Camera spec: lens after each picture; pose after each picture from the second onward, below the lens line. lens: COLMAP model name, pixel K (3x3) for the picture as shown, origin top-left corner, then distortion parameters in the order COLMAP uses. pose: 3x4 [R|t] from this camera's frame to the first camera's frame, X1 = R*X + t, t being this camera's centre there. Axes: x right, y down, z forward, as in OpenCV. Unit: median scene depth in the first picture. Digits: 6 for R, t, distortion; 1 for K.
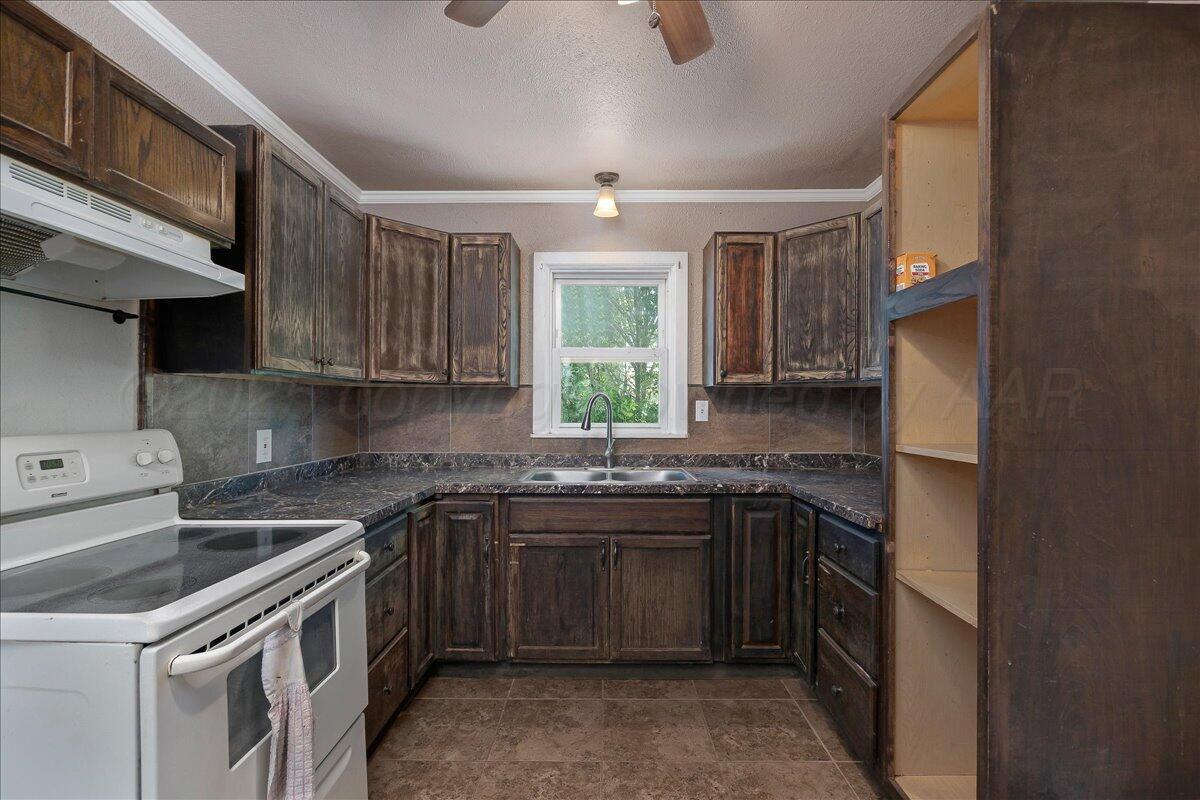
lens RADIAL K [[519.6, 0, 600.0], [0, 519.6, 400.0], [0, 0, 1]] dist [-0.001088, -0.000074]
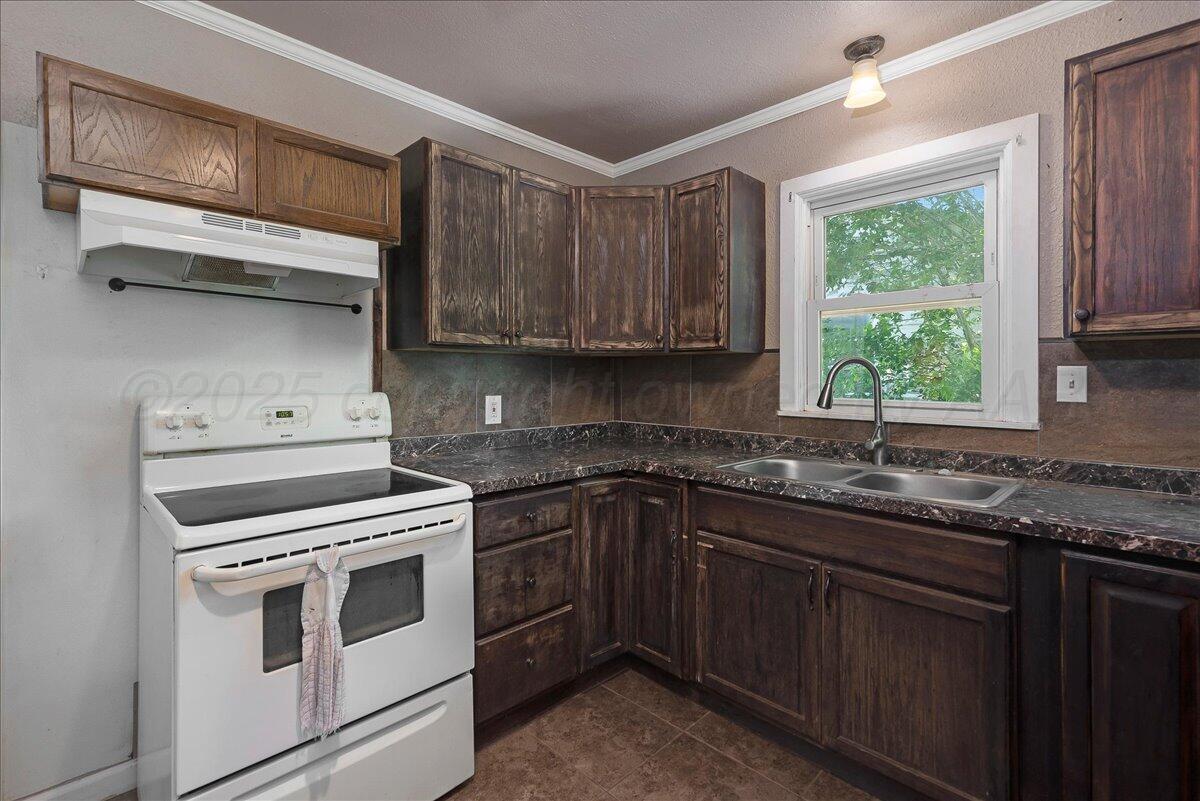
lens RADIAL K [[538.1, 0, 599.0], [0, 538.1, 365.0], [0, 0, 1]] dist [0.015468, -0.000109]
pose [[0.707783, -0.014477, -0.706282, 0.322780], [0.006828, 0.999883, -0.013653, 0.006189], [0.706397, 0.004841, 0.707799, 0.279518]]
